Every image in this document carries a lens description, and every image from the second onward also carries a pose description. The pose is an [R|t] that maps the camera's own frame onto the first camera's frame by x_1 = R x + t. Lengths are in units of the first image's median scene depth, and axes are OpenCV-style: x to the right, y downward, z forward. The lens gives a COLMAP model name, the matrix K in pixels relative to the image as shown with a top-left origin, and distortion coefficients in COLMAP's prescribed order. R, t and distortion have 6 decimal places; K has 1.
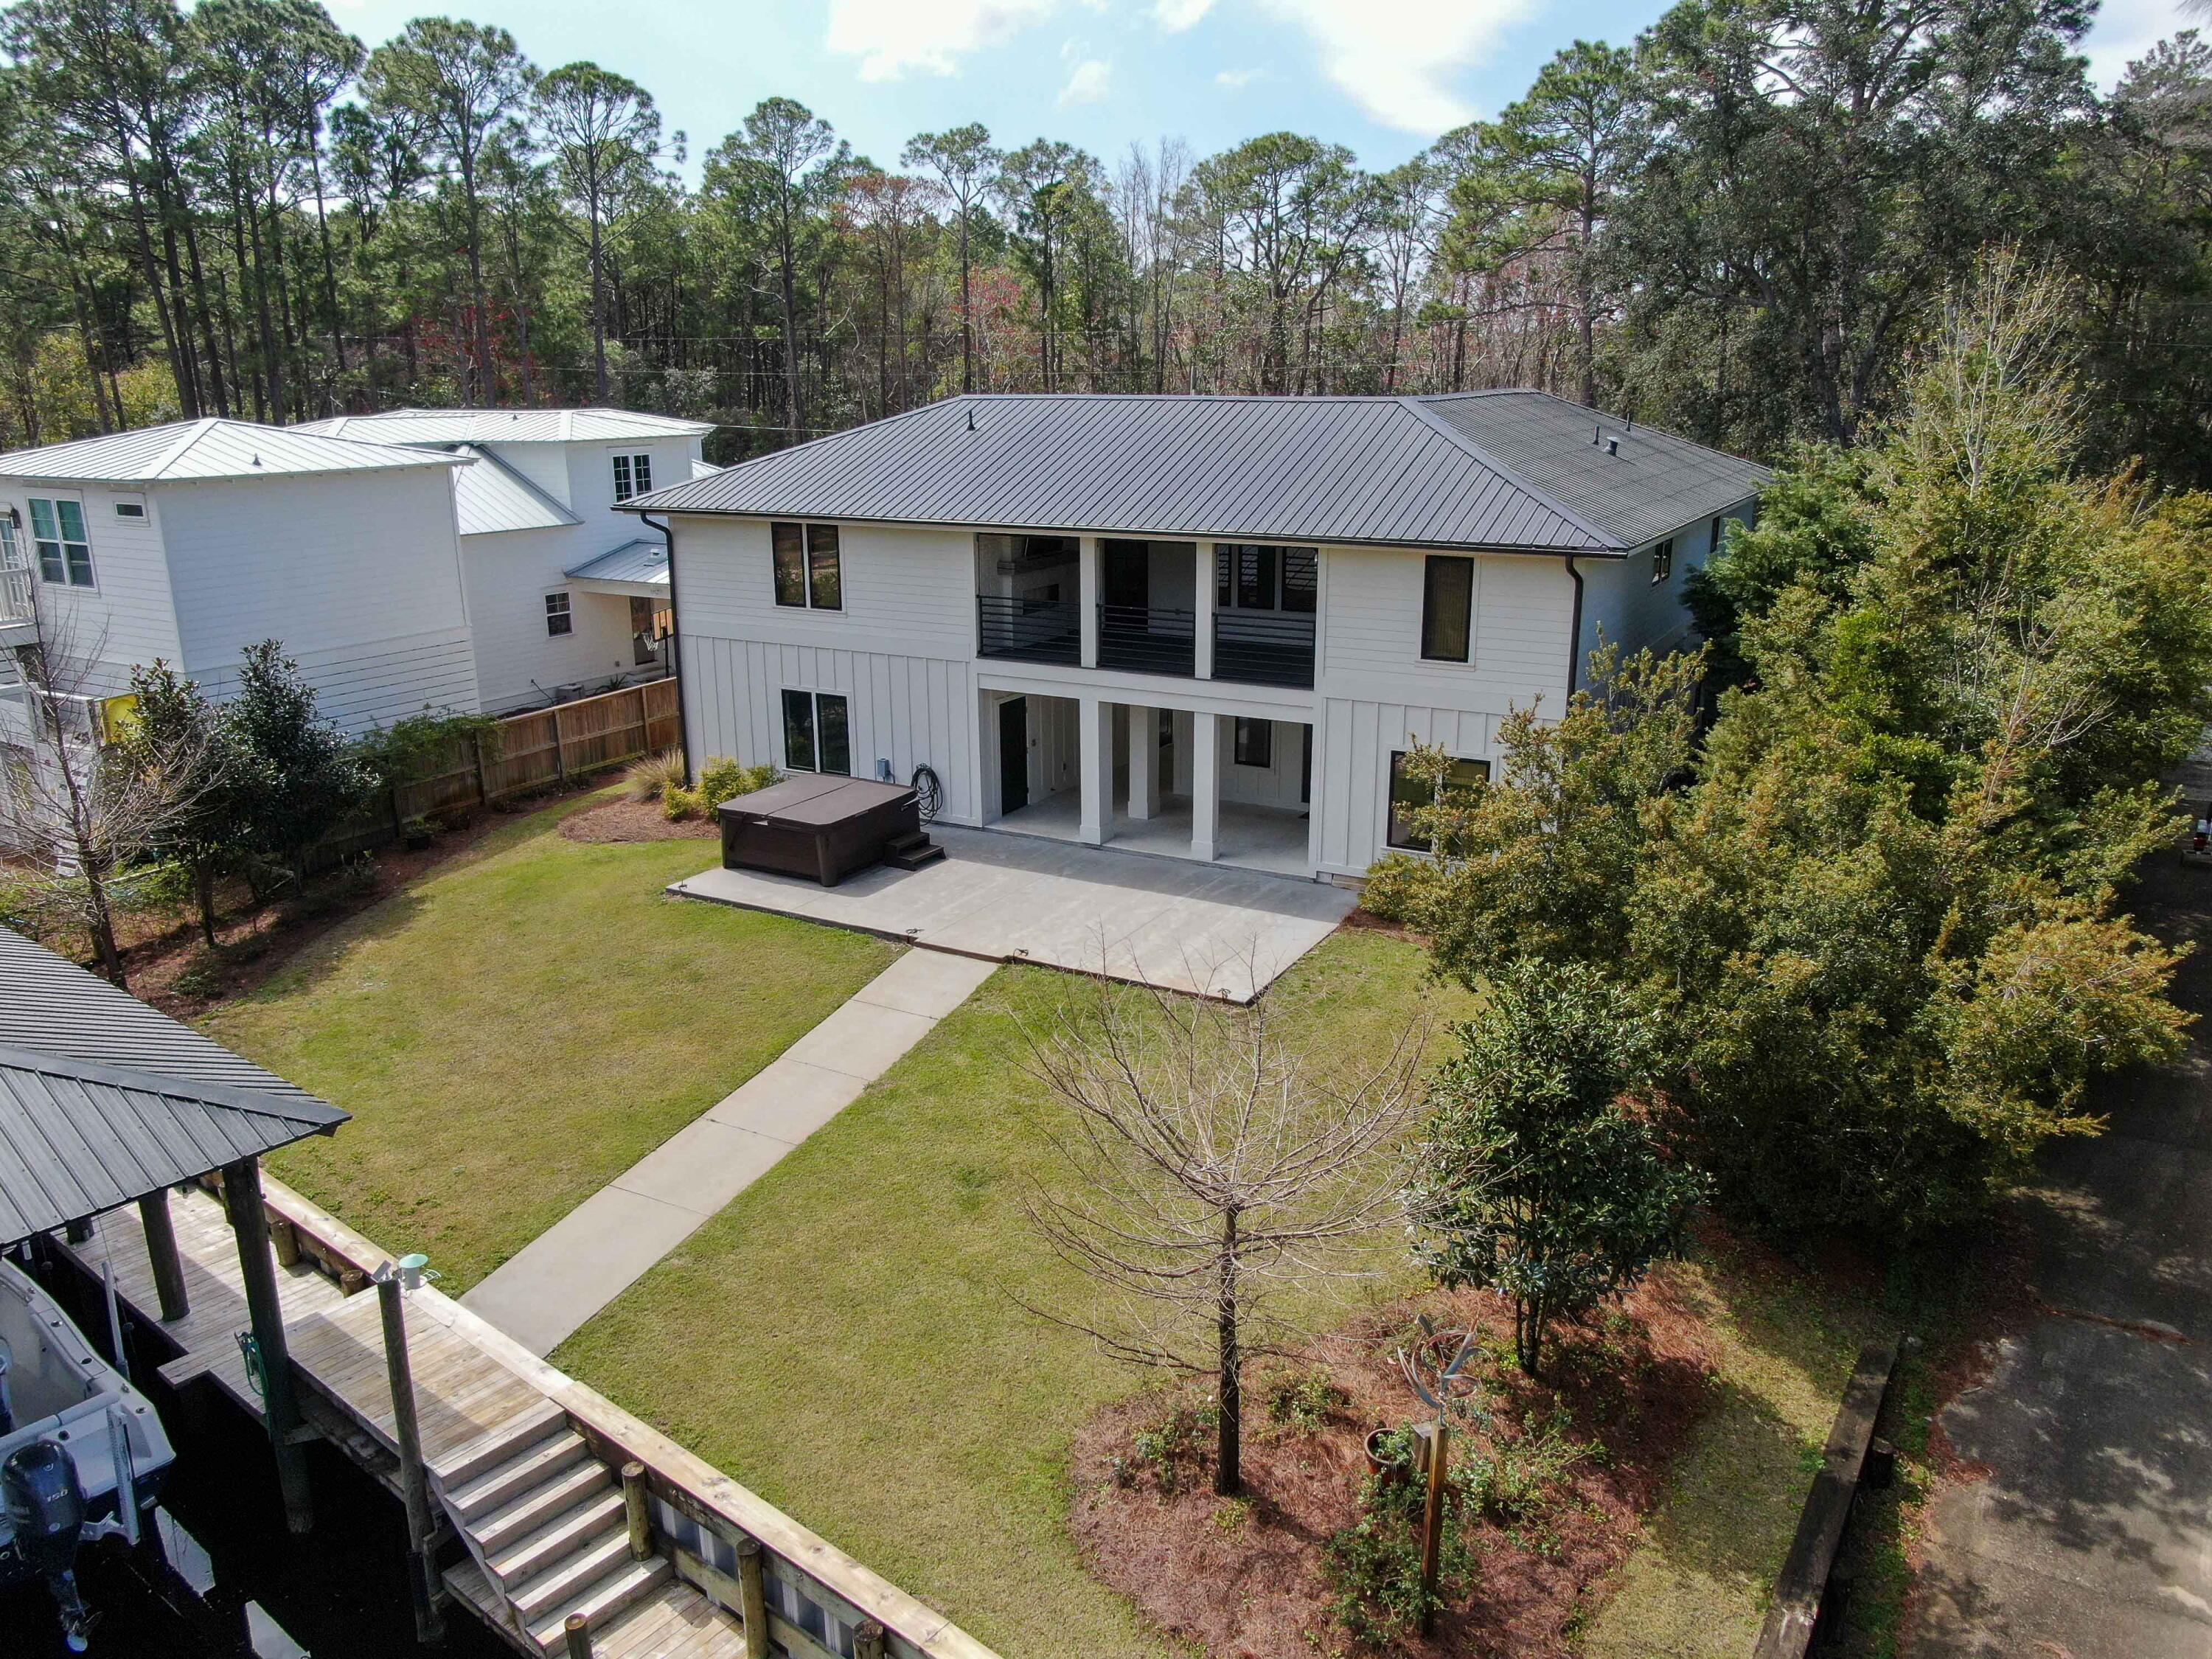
lens RADIAL K [[1596.0, 0, 1106.0], [0, 1596.0, 829.5], [0, 0, 1]] dist [-0.015586, 0.002871]
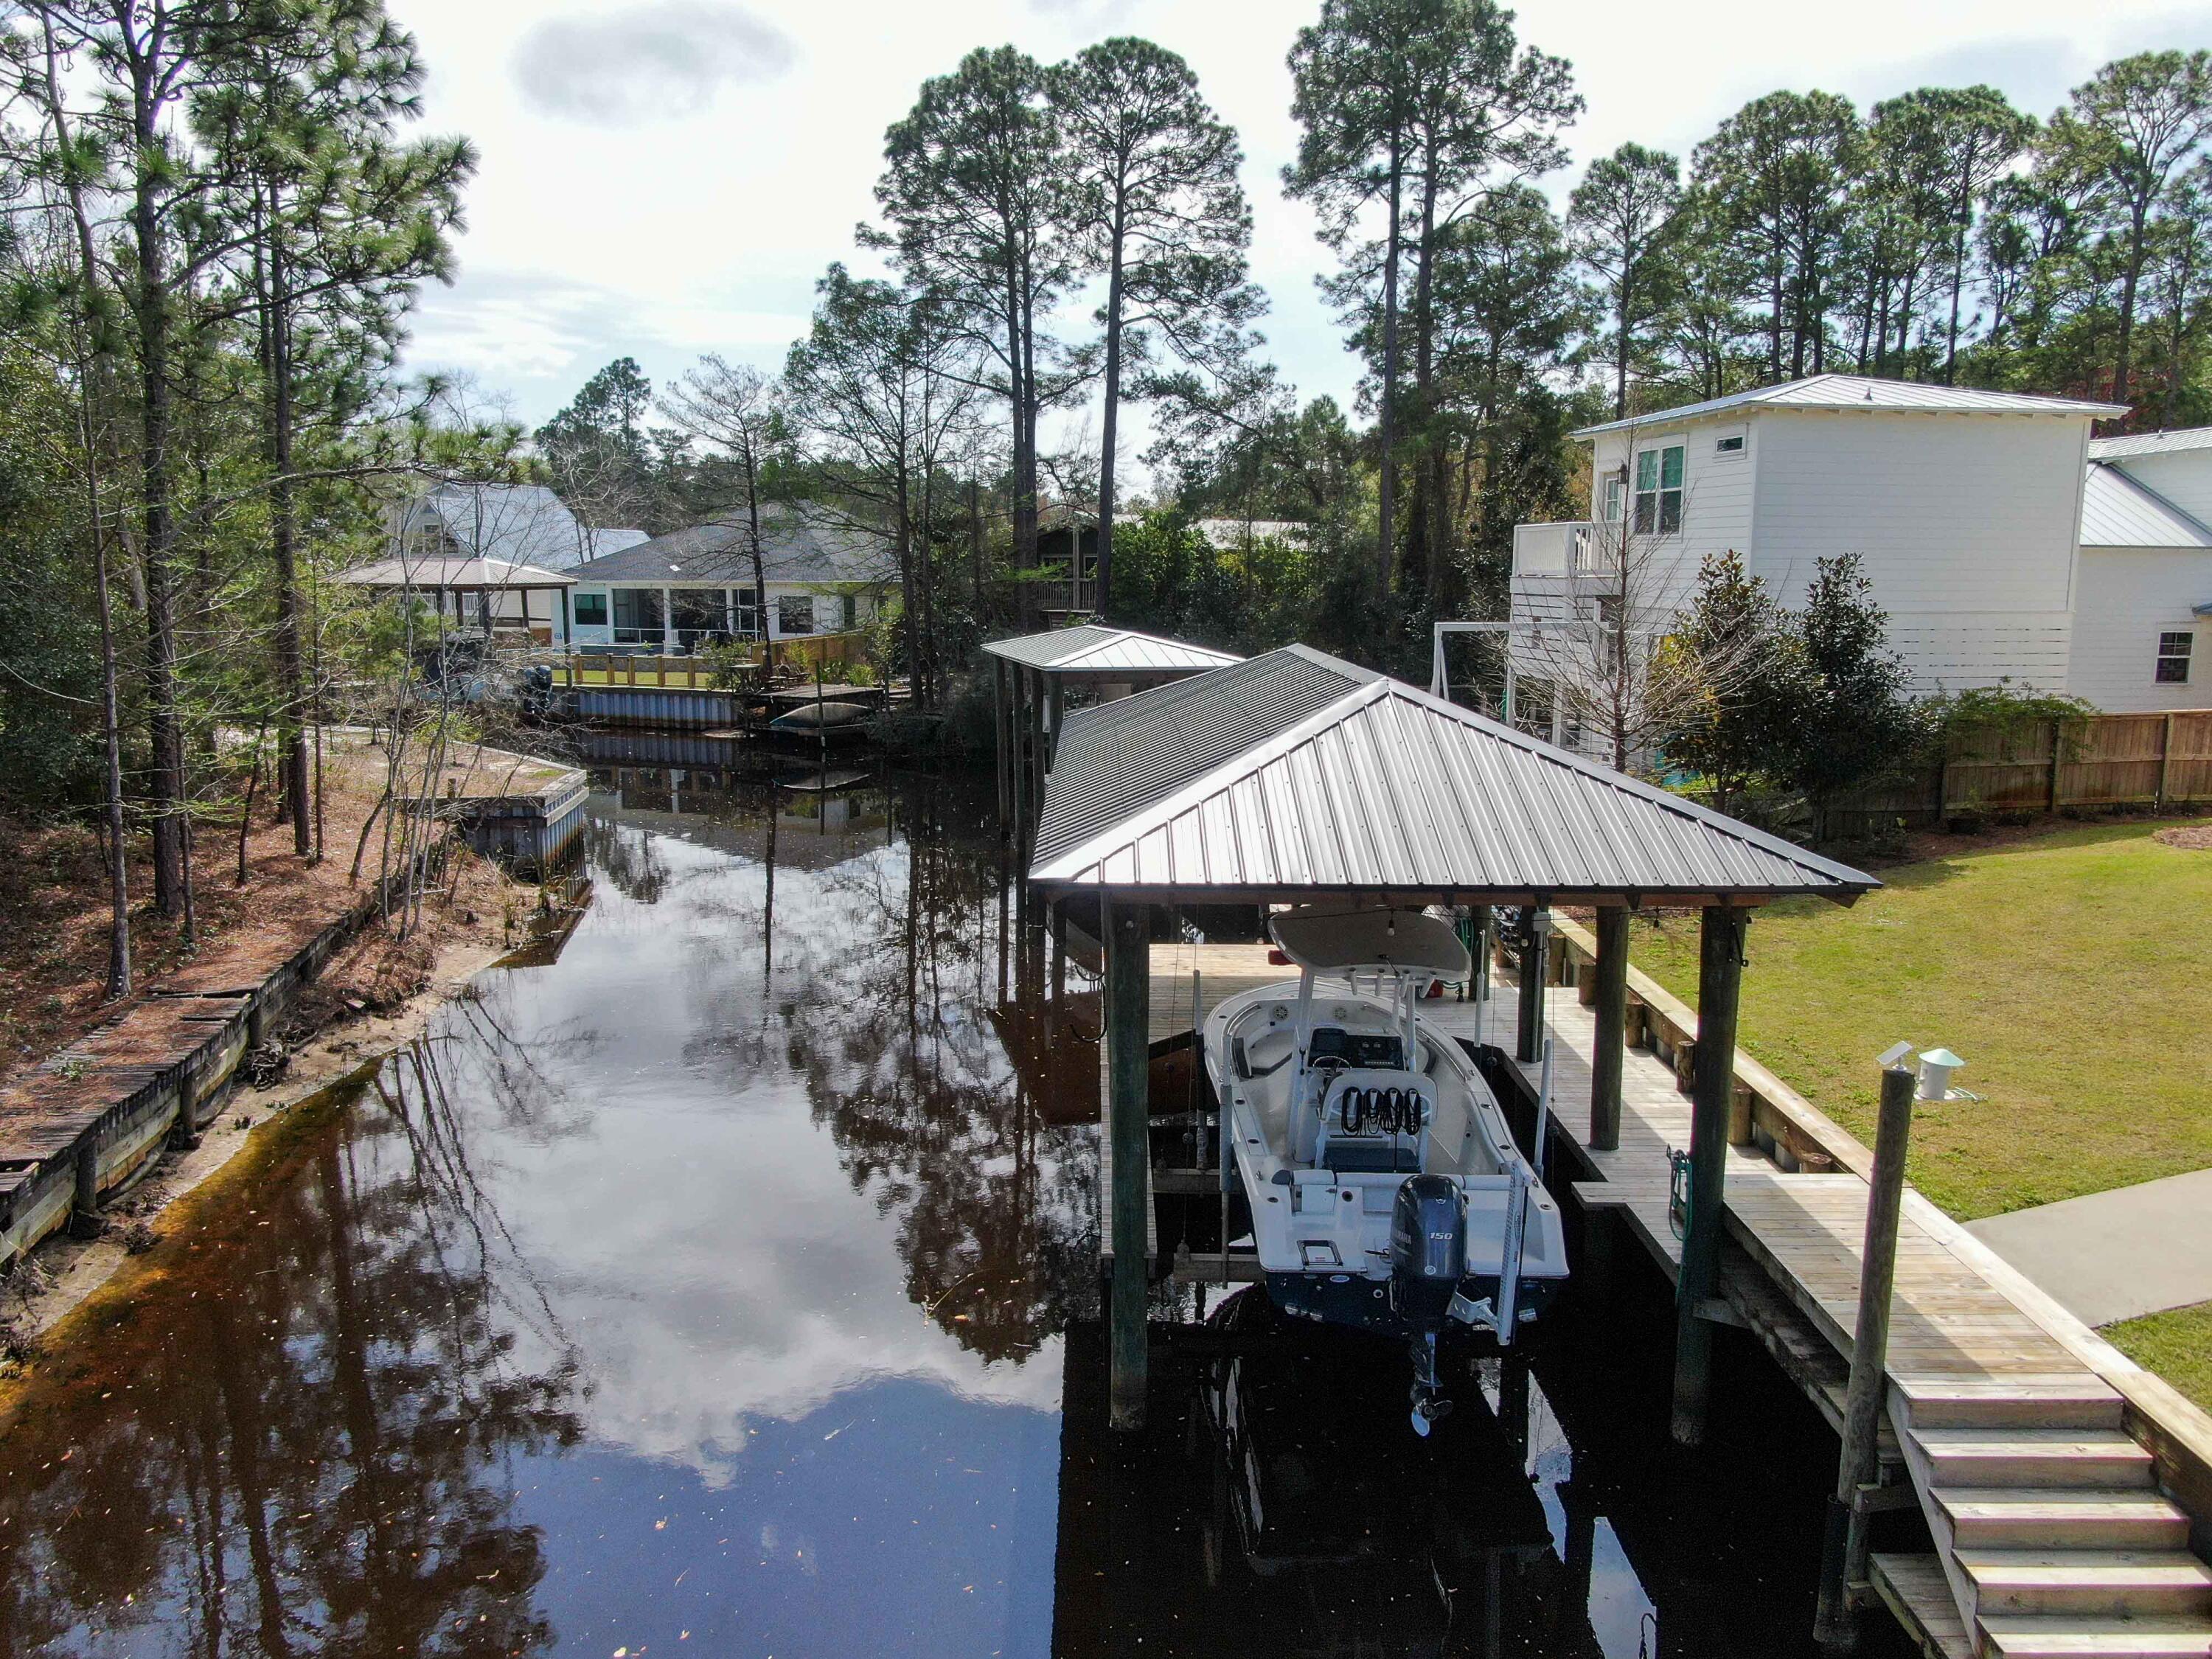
lens RADIAL K [[1596.0, 0, 1106.0], [0, 1596.0, 829.5], [0, 0, 1]] dist [-0.015586, 0.002871]
pose [[0.620520, 0.138293, -0.771900, -0.124861], [-0.217499, 0.976061, 0.000025, 0.205868], [0.753425, 0.167872, 0.635744, 0.242725]]
